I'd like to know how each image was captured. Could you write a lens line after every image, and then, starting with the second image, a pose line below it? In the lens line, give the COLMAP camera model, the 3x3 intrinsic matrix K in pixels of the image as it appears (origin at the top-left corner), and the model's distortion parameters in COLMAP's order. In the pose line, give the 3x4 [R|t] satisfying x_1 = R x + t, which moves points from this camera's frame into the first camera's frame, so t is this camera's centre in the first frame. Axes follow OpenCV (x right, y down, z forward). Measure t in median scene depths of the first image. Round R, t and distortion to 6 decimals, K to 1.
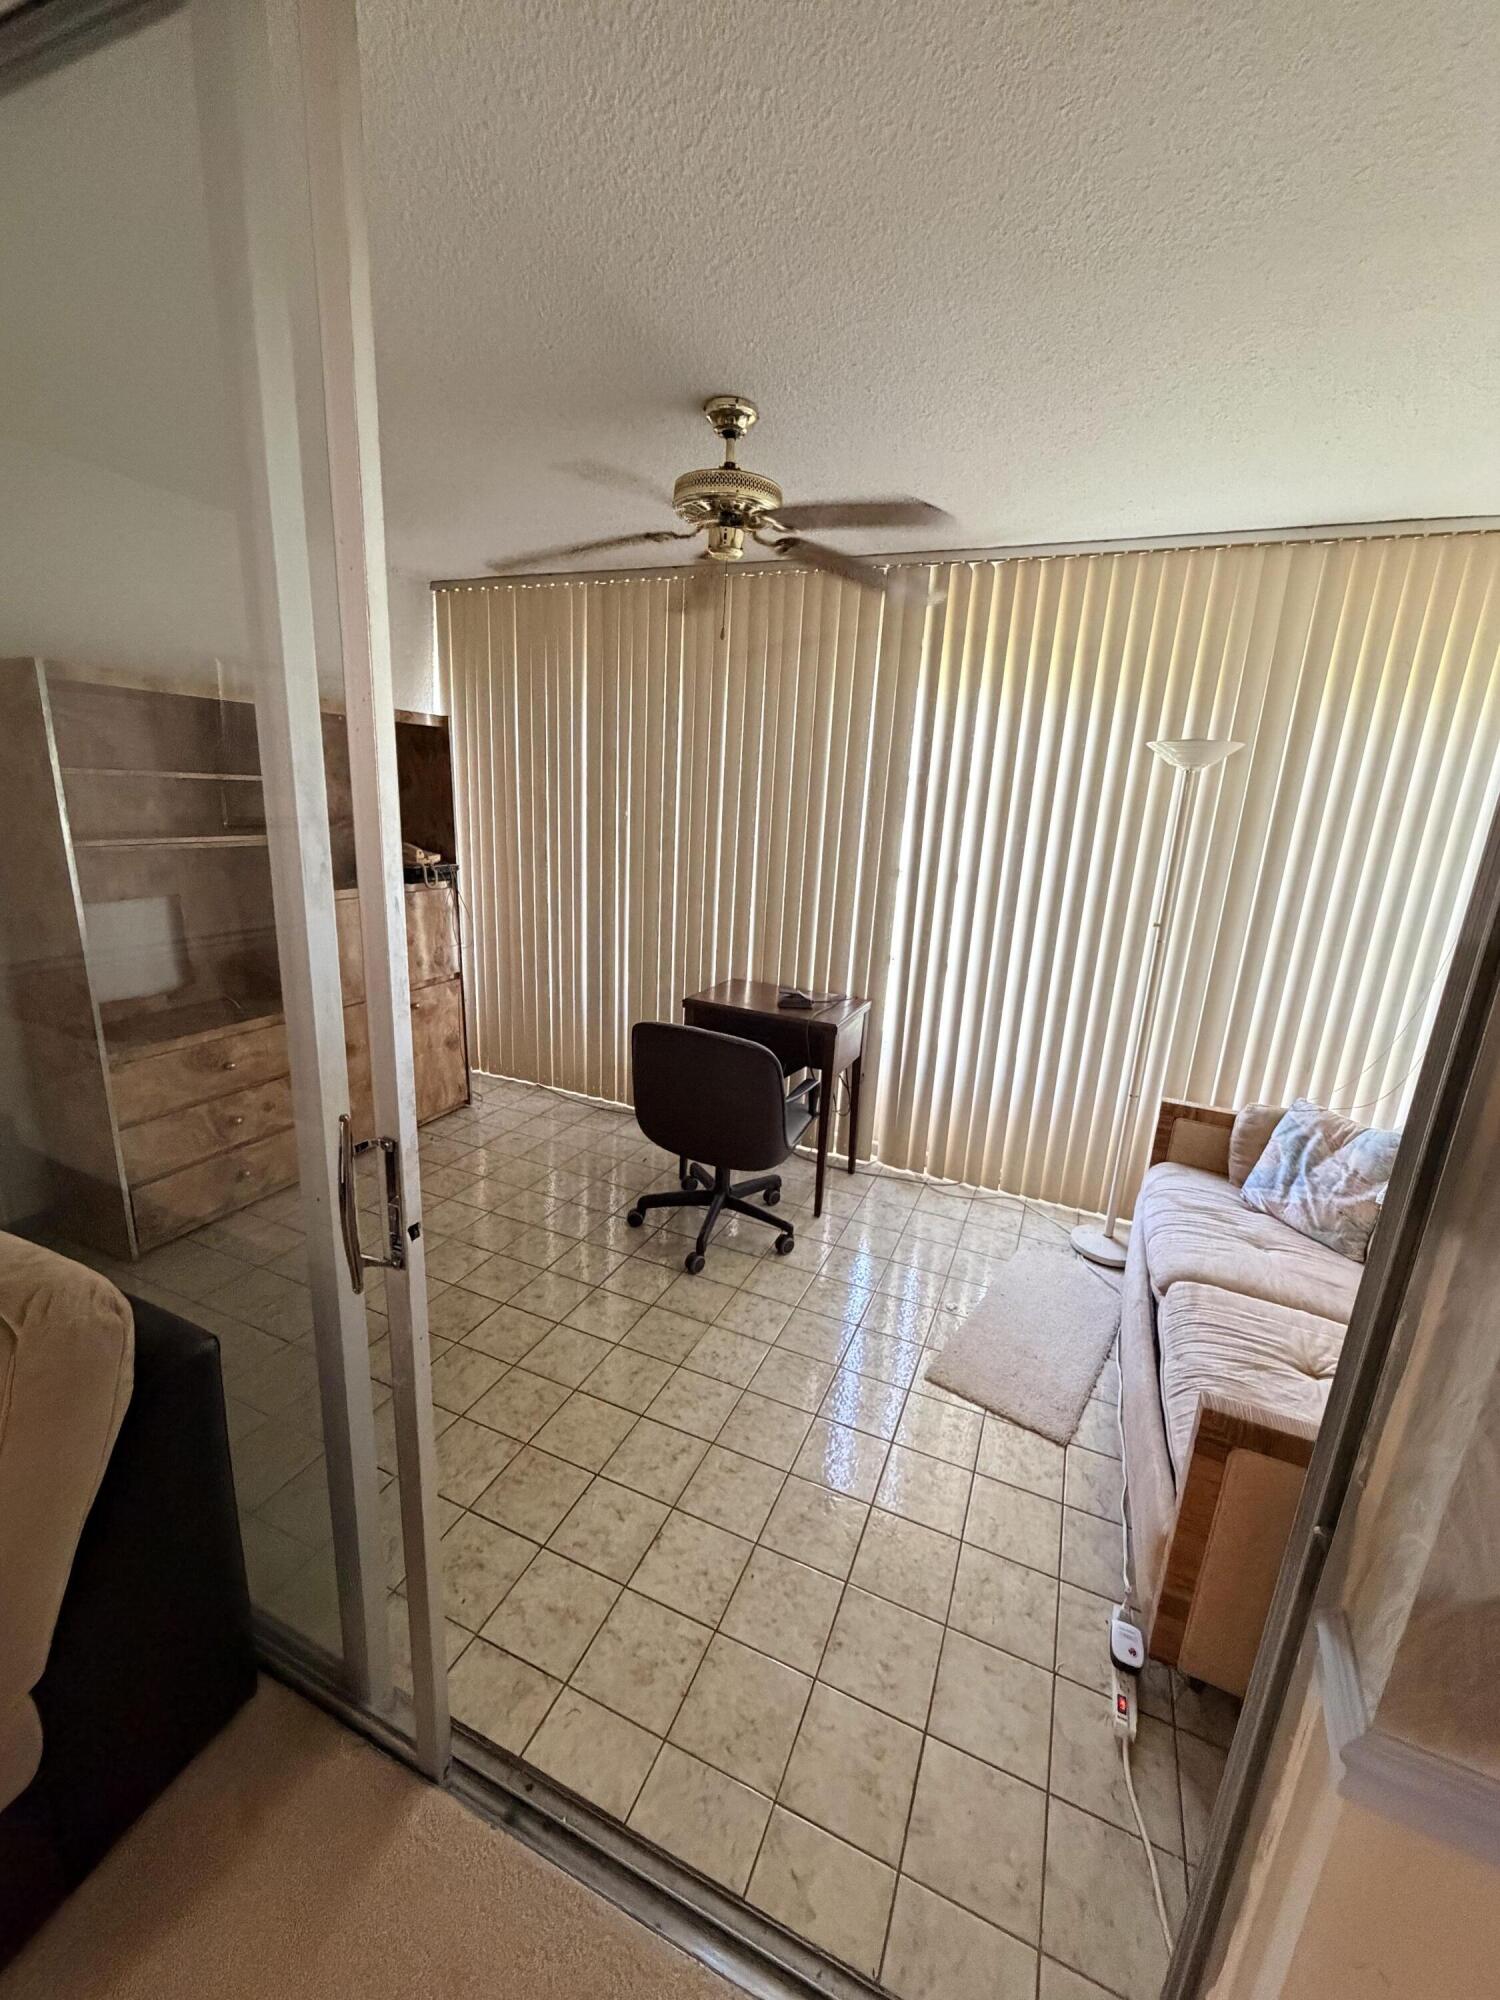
lens RADIAL K [[797.1, 0, 745.1], [0, 797.1, 996.8], [0, 0, 1]] dist [-0.000354, -0.000093]
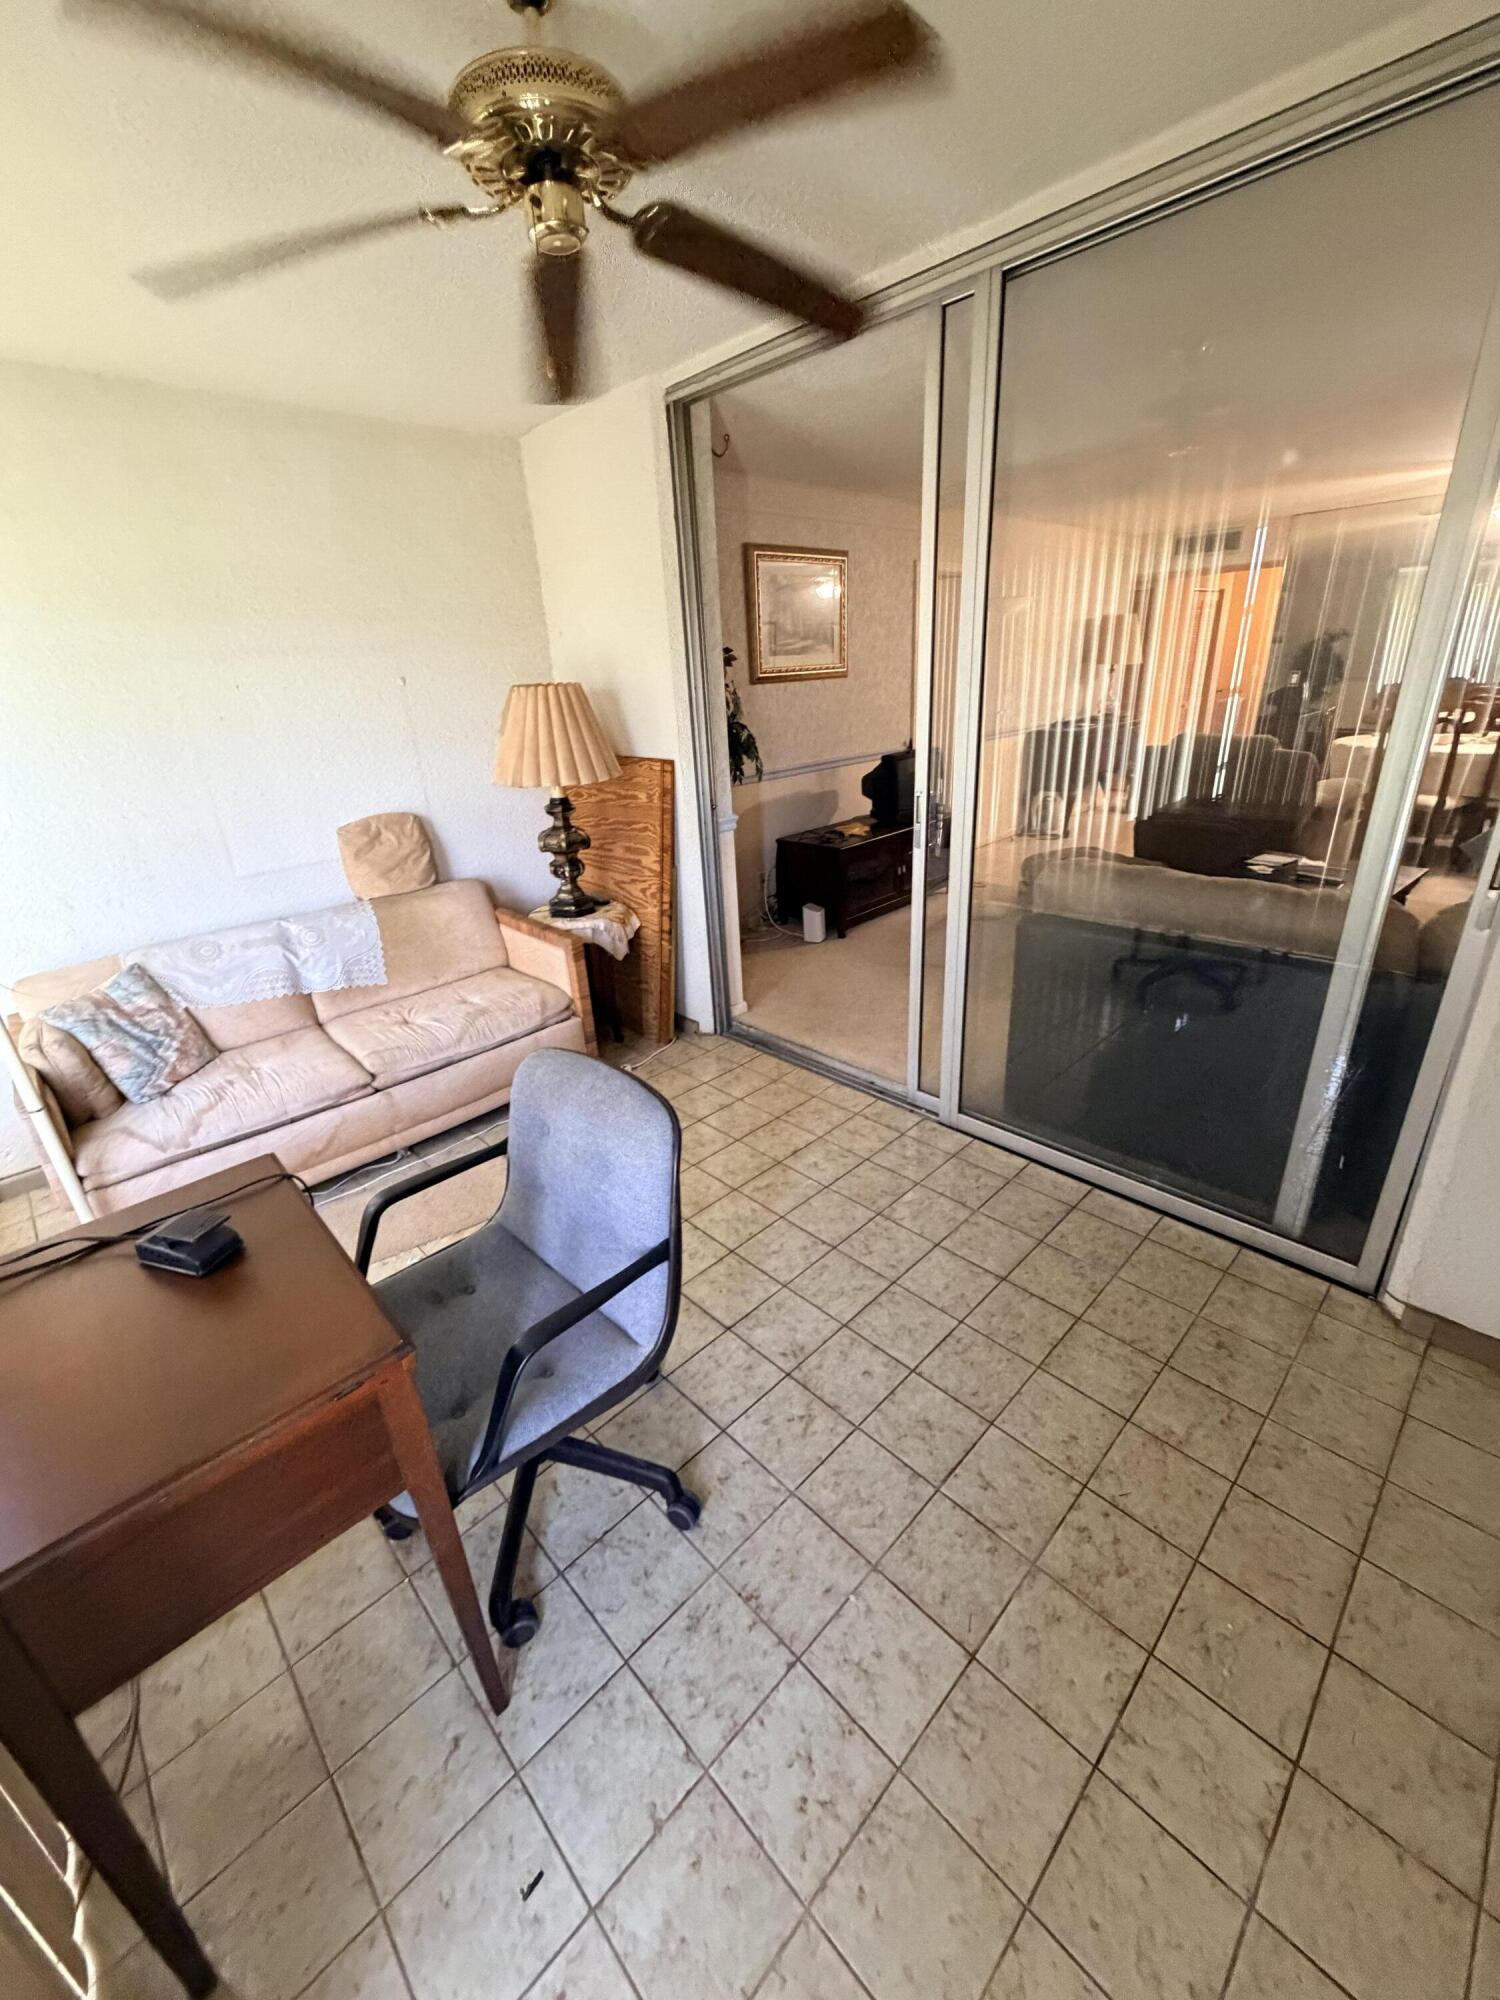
lens RADIAL K [[797.1, 0, 745.1], [0, 797.1, 996.8], [0, 0, 1]] dist [-0.000354, -0.000093]
pose [[-0.923212, -0.146316, 0.355347, -0.374282], [0.101584, 0.798872, 0.592861, -0.353753], [-0.370622, 0.583434, -0.722665, 1.404868]]
